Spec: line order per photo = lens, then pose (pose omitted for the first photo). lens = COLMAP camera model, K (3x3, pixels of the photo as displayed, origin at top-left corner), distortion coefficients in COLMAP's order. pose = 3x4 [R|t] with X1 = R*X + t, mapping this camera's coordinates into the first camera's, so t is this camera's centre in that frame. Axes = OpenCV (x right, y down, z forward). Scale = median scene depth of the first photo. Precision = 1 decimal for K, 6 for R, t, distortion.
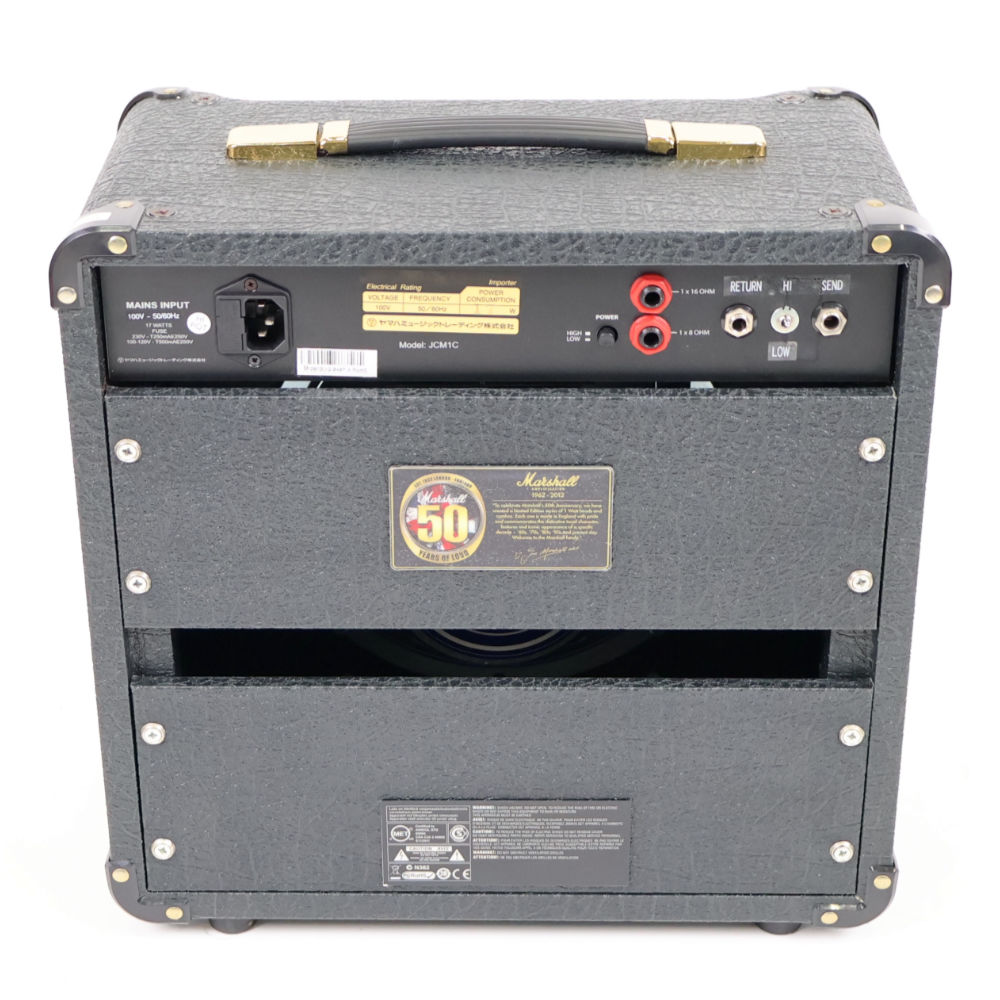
lens RADIAL K [[2075.3, 0, 500.0], [0, 2075.3, 500.0], [0, 0, 1]] dist [0.021626, -0.125221]
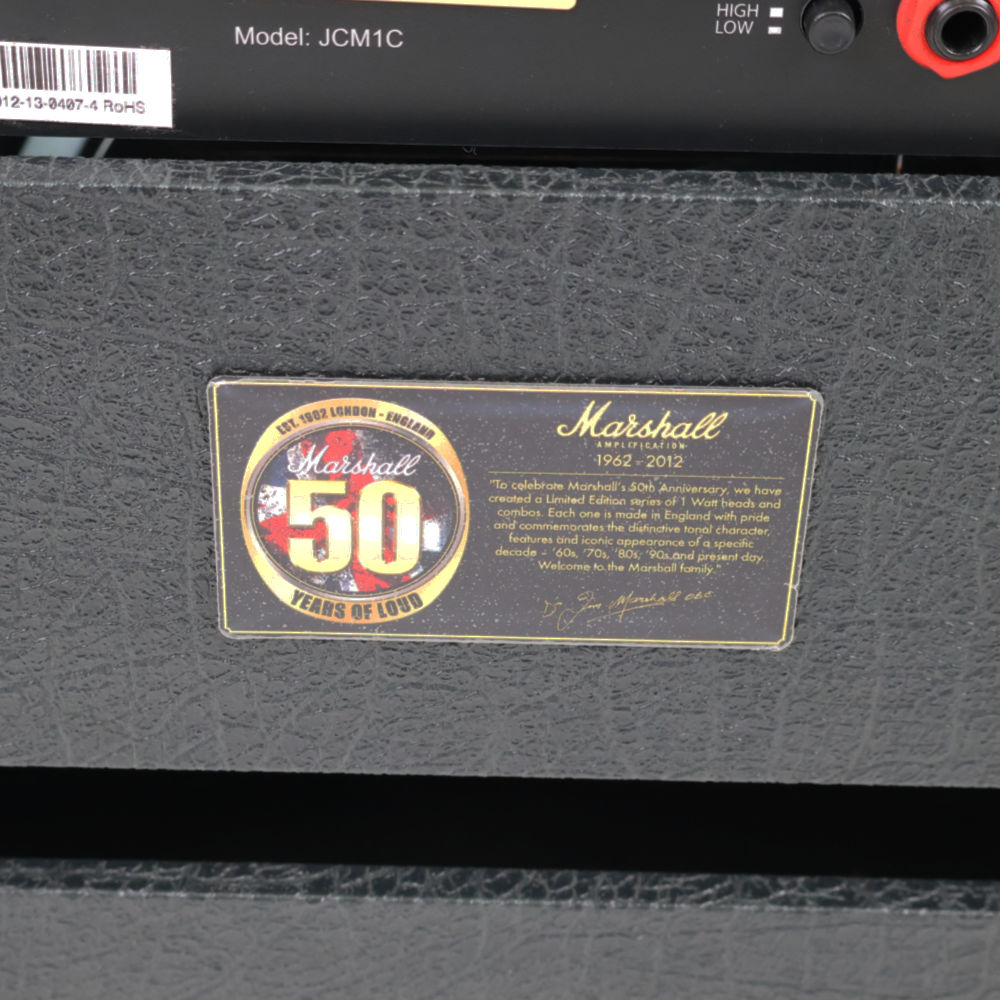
lens RADIAL K [[2077.3, 0, 500.0], [0, 2077.3, 500.0], [0, 0, 1]] dist [0.004665, 0.123714]
pose [[0.999484, 0.015369, 0.028205, -0.011999], [-0.018296, 0.994129, 0.106646, -0.034274], [-0.026401, -0.107107, 0.993897, 0.627865]]
